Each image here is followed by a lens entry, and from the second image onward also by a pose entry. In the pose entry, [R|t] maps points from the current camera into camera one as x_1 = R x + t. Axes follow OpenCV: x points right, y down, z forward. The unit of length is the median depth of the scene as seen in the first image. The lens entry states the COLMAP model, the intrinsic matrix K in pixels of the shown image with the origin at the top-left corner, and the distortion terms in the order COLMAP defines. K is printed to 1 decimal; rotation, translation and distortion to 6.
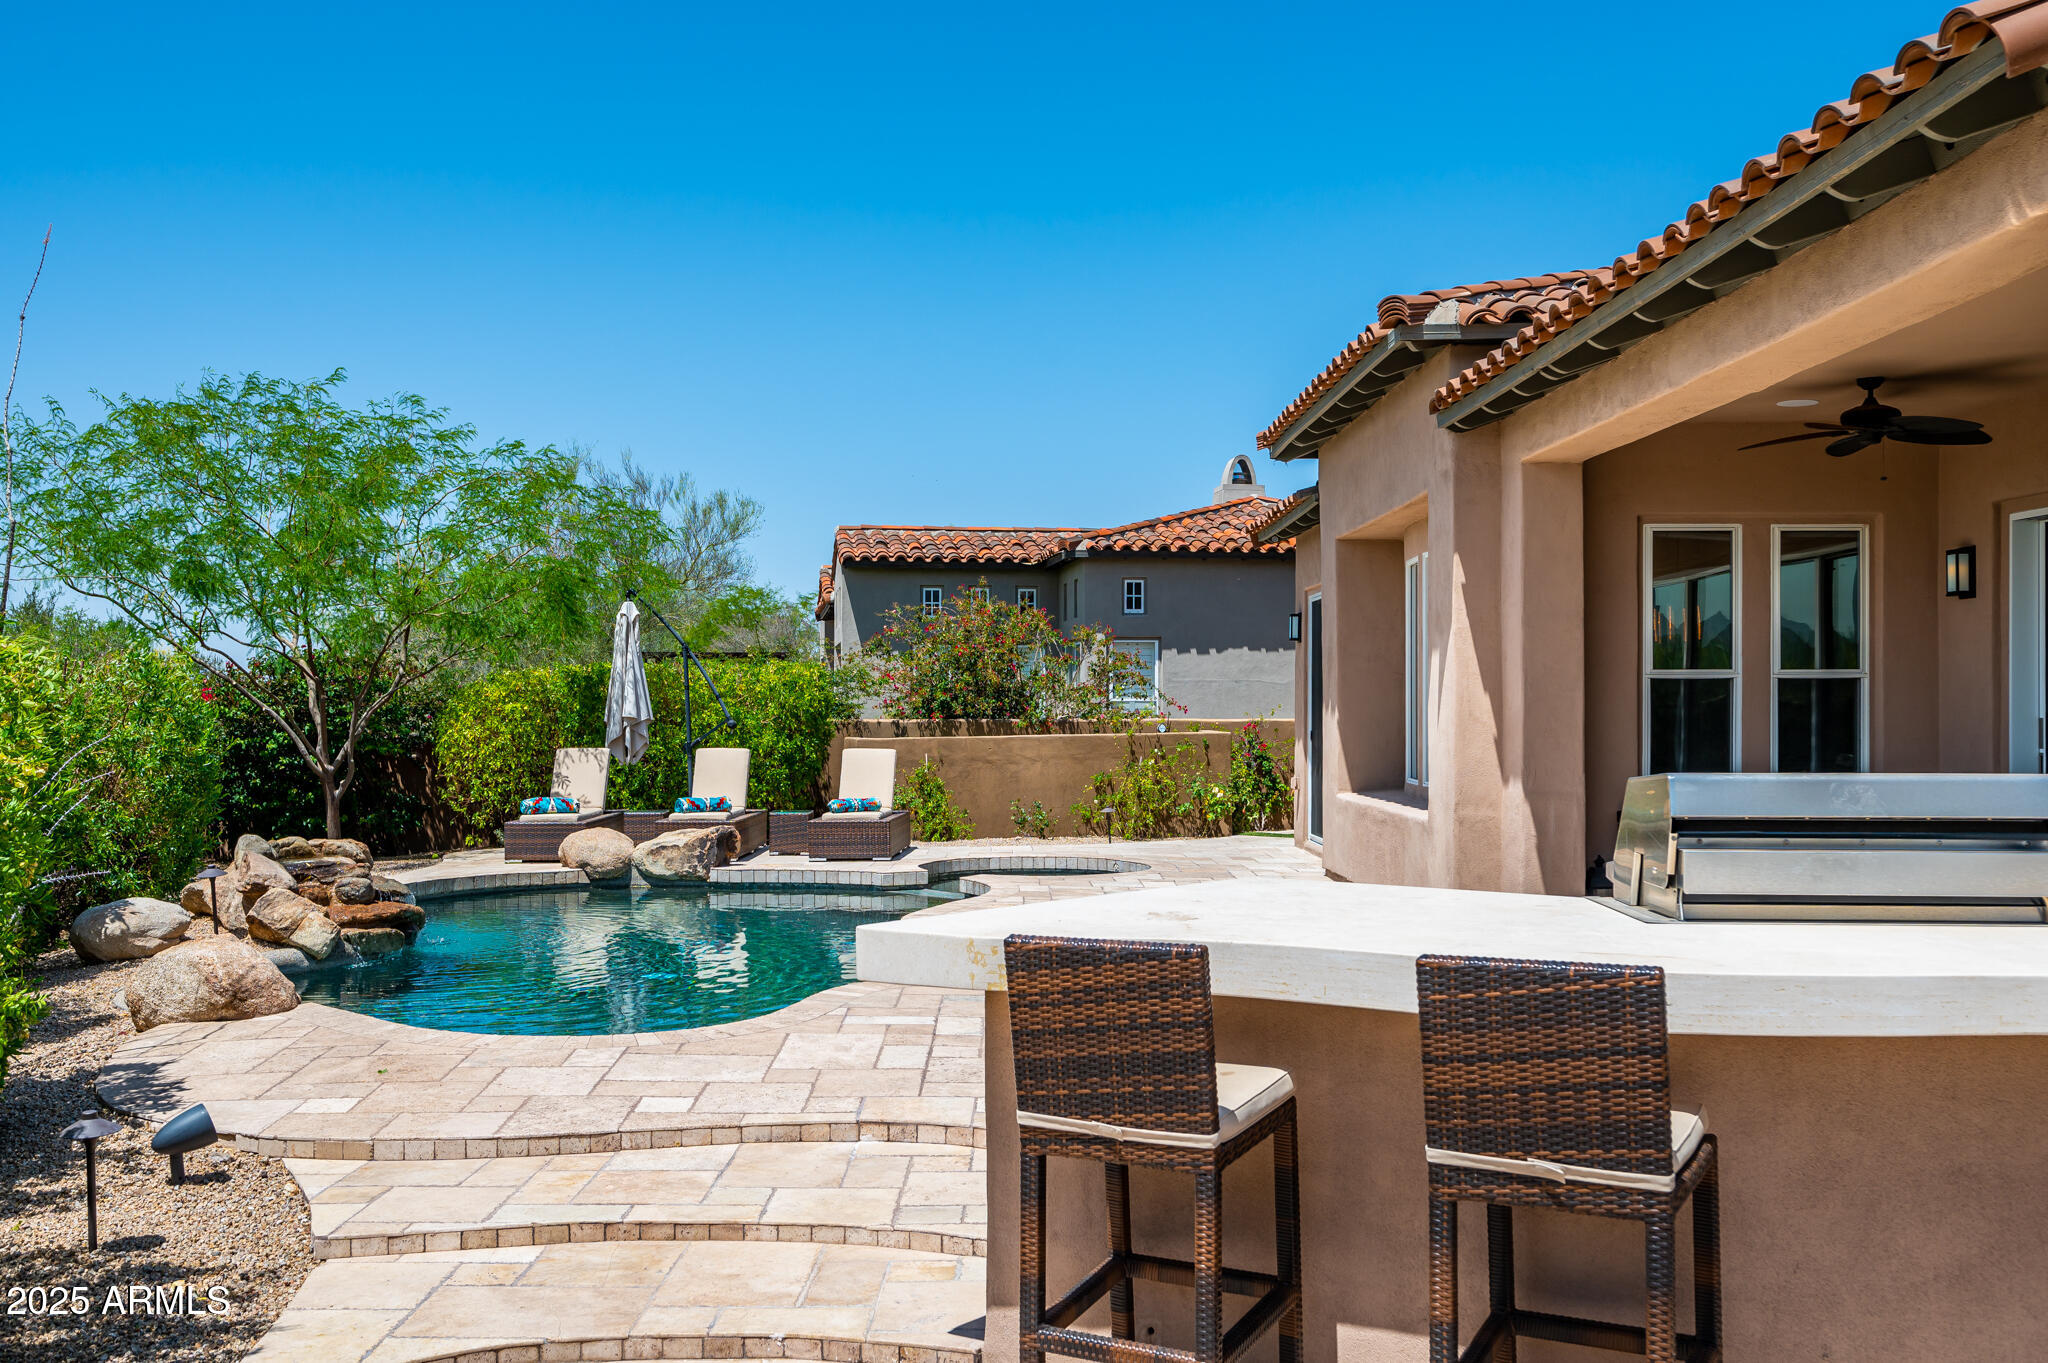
lens RADIAL K [[1833.6, 0, 1024.7], [0, 1833.6, 687.9], [0, 0, 1]] dist [-0.005943, 0.011903]
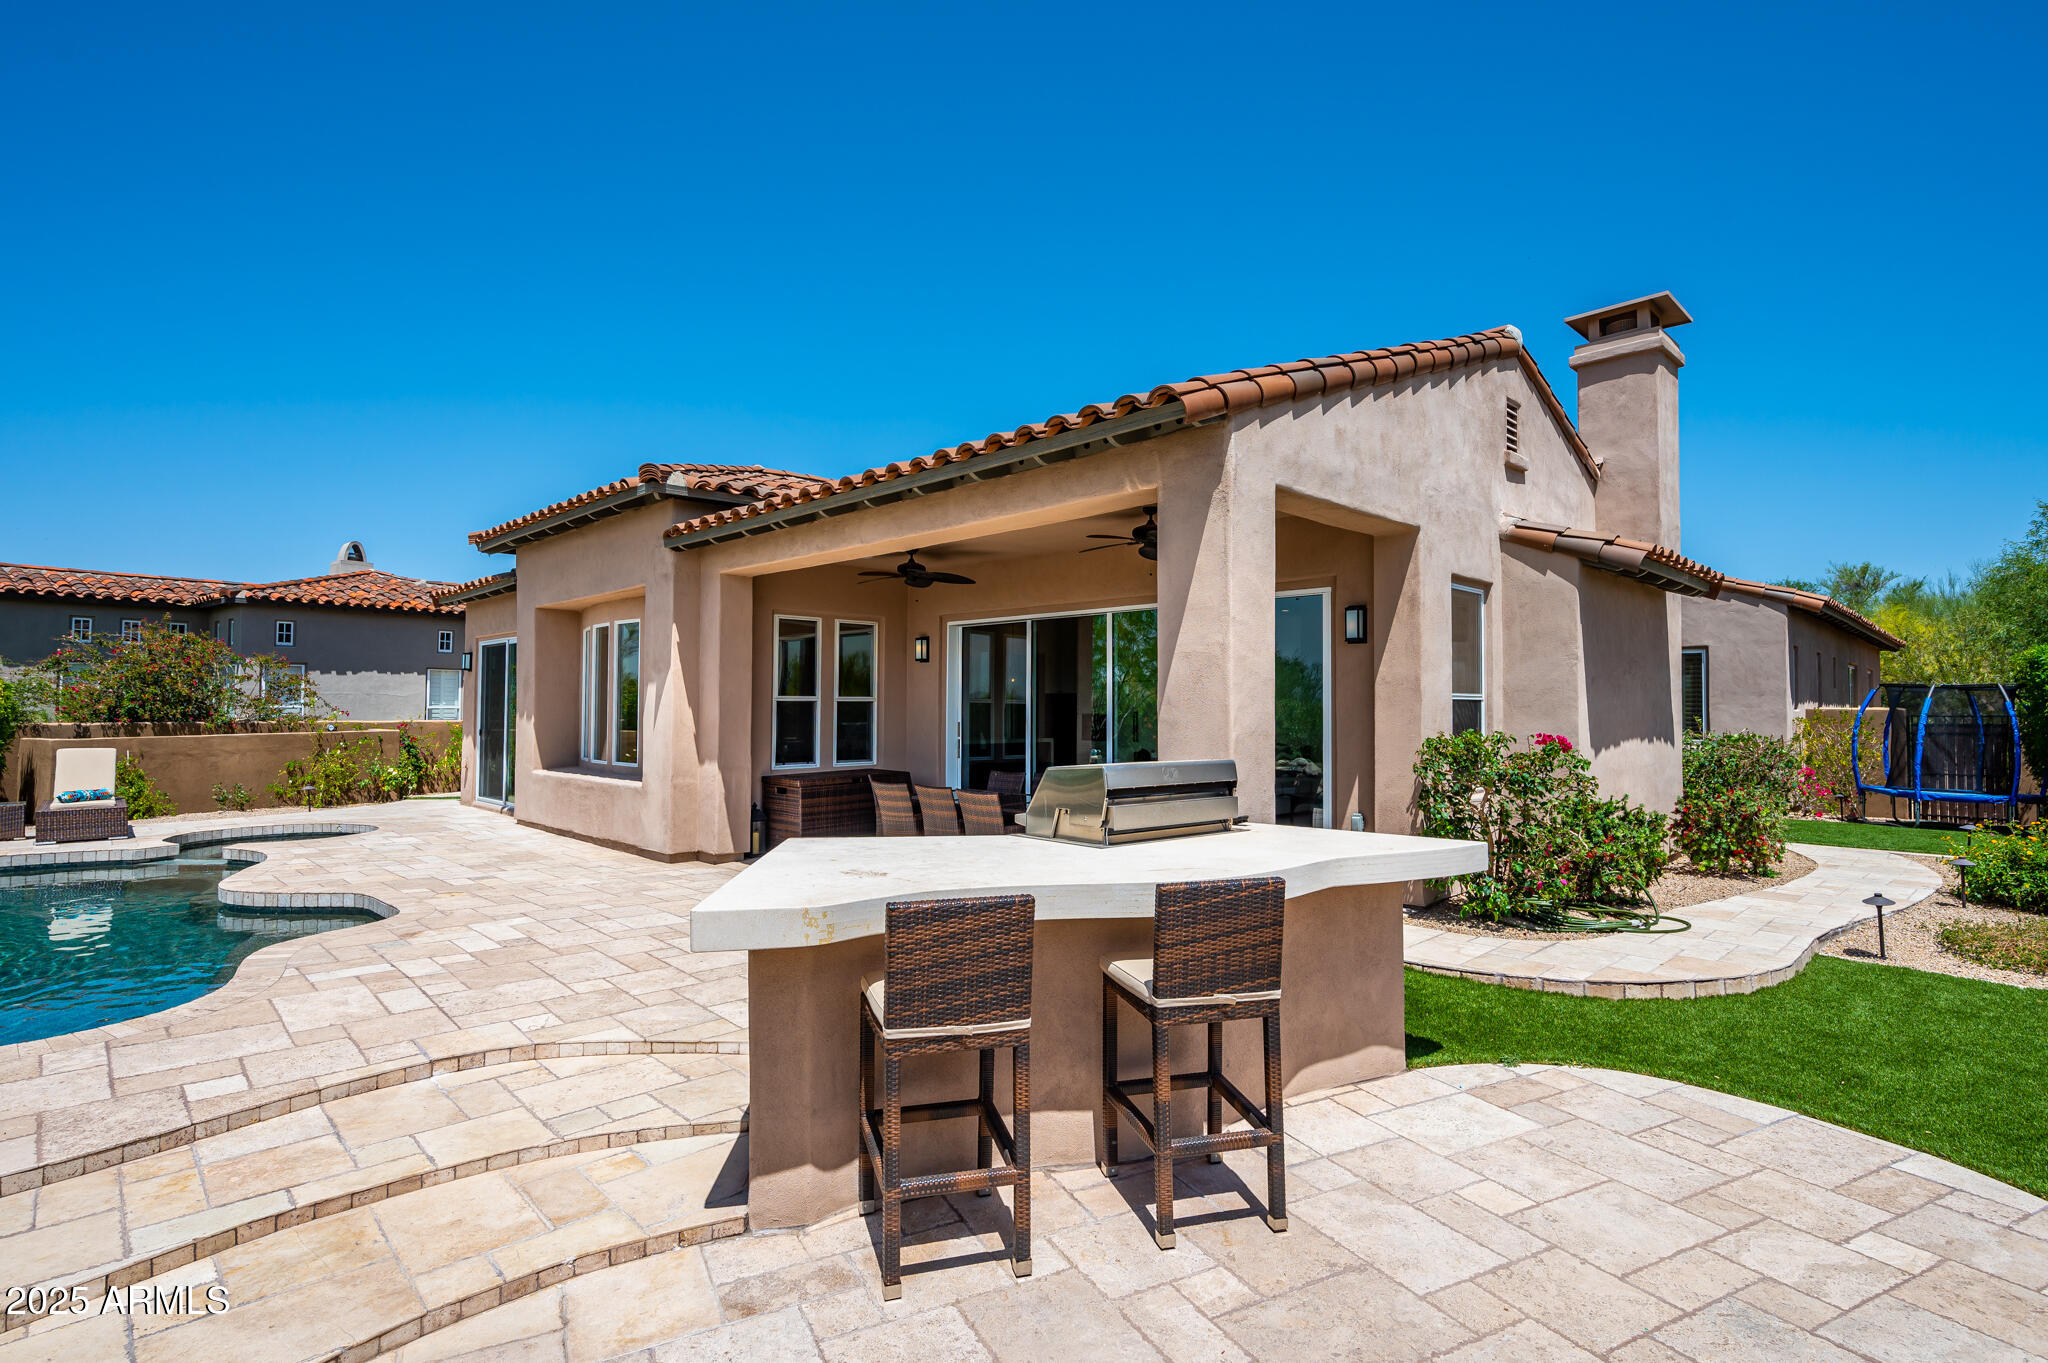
lens RADIAL K [[998.9, 0, 1024.4], [0, 998.9, 678.1], [0, 0, 1]] dist [-0.001126, -0.000604]
pose [[0.720306, 0.023213, 0.693268, -0.105211], [-0.009306, 0.999673, -0.023804, -0.004193], [-0.693594, 0.010695, 0.720287, 0.087261]]
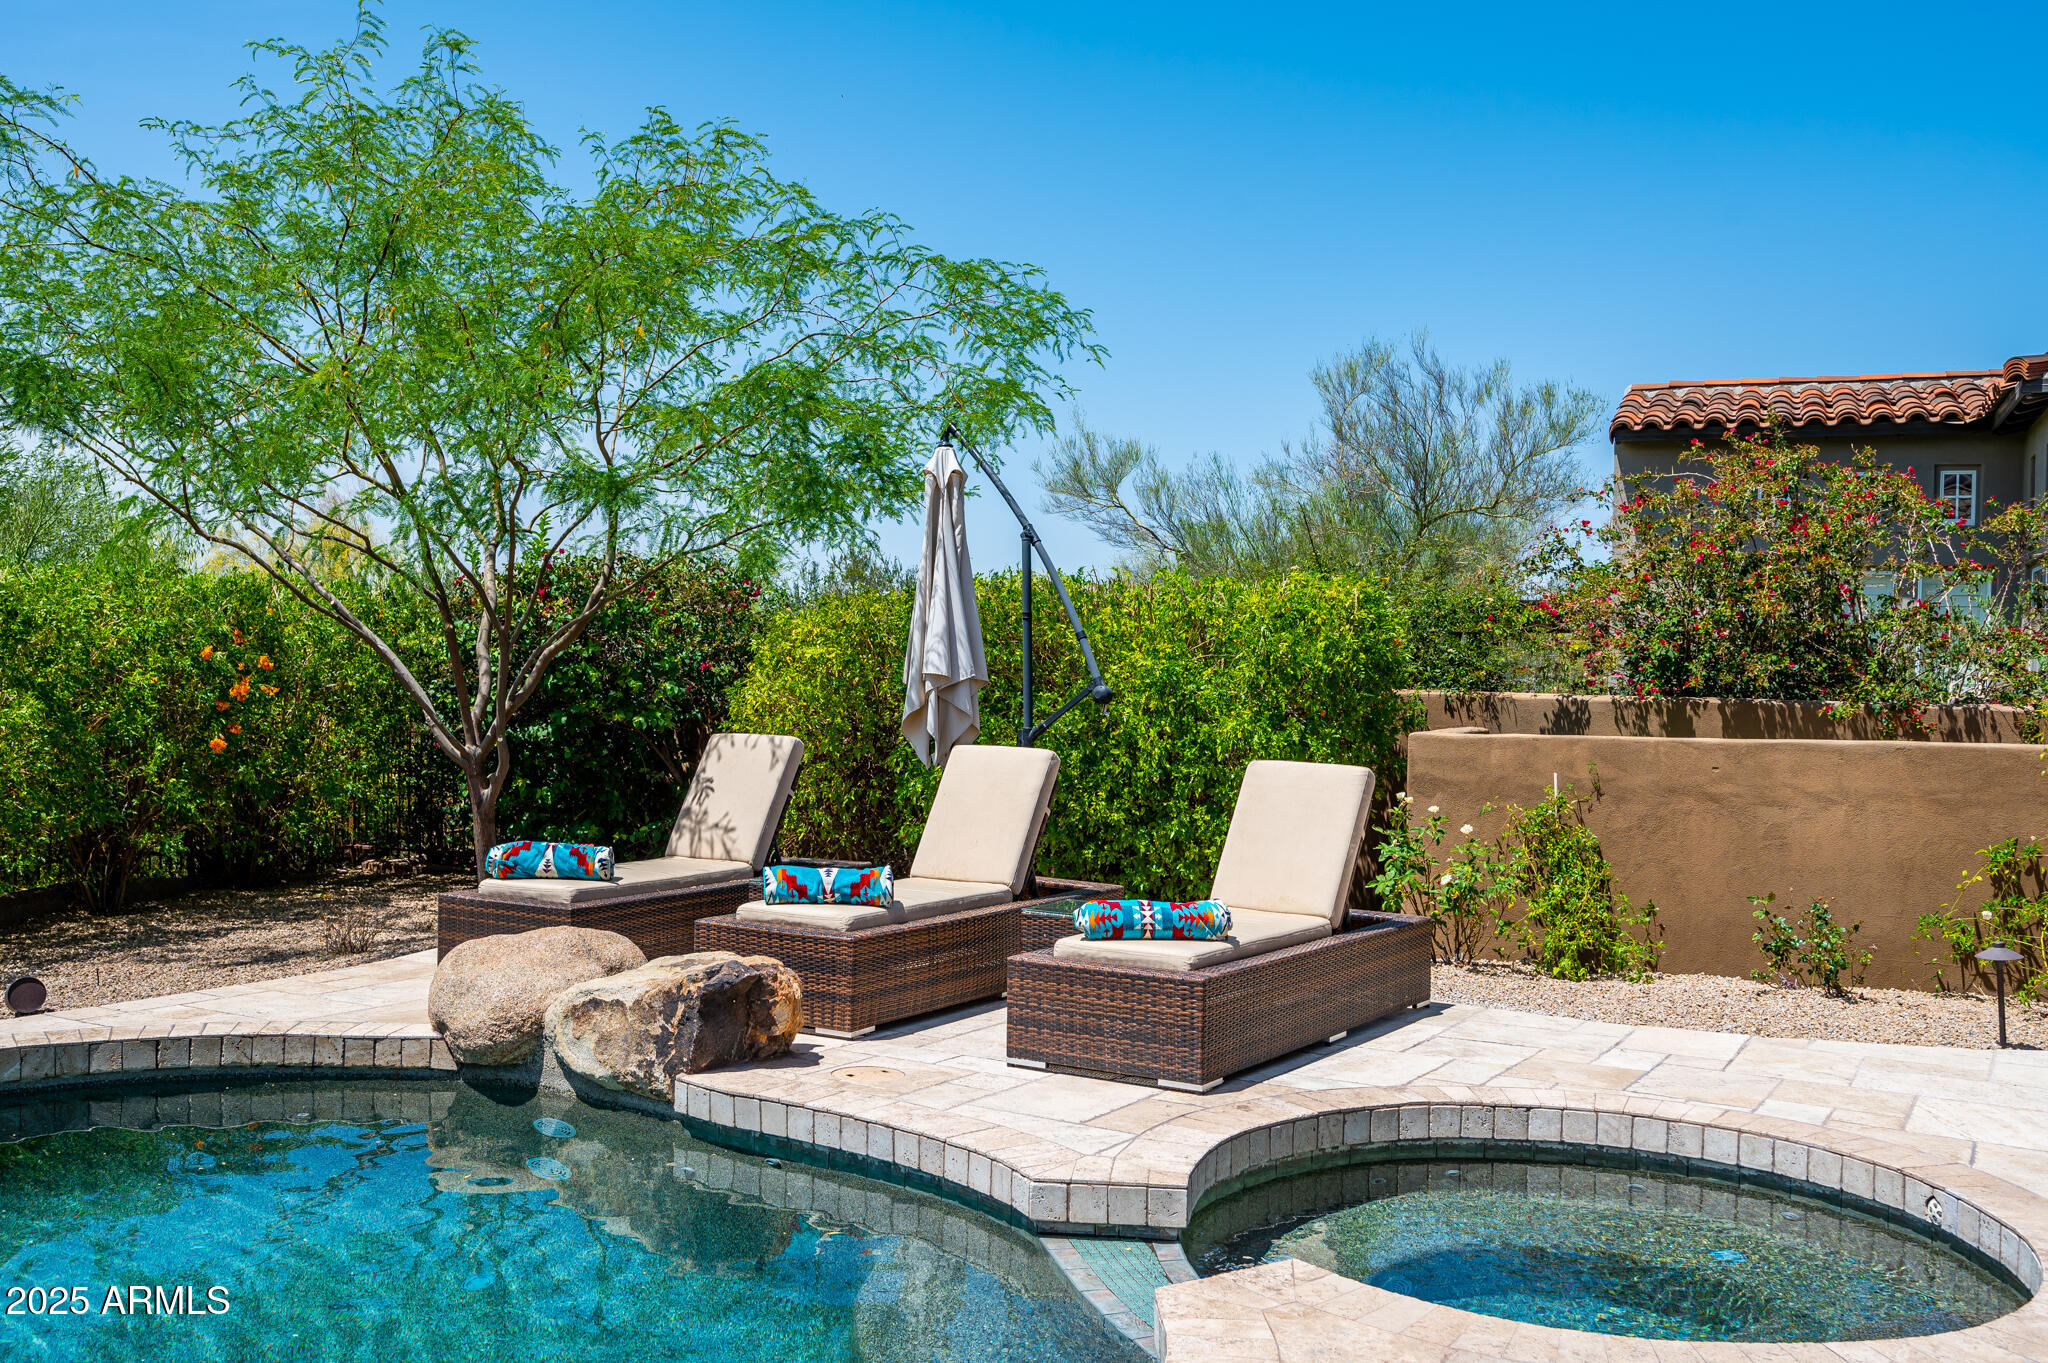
lens RADIAL K [[1833.6, 0, 1013.2], [0, 1833.6, 689.6], [0, 0, 1]] dist [-0.005943, 0.011903]
pose [[0.861305, 0.025499, -0.507447, 0.069952], [-0.016489, 0.999617, 0.022242, 0.009956], [0.507820, -0.010790, 0.861396, 0.673272]]
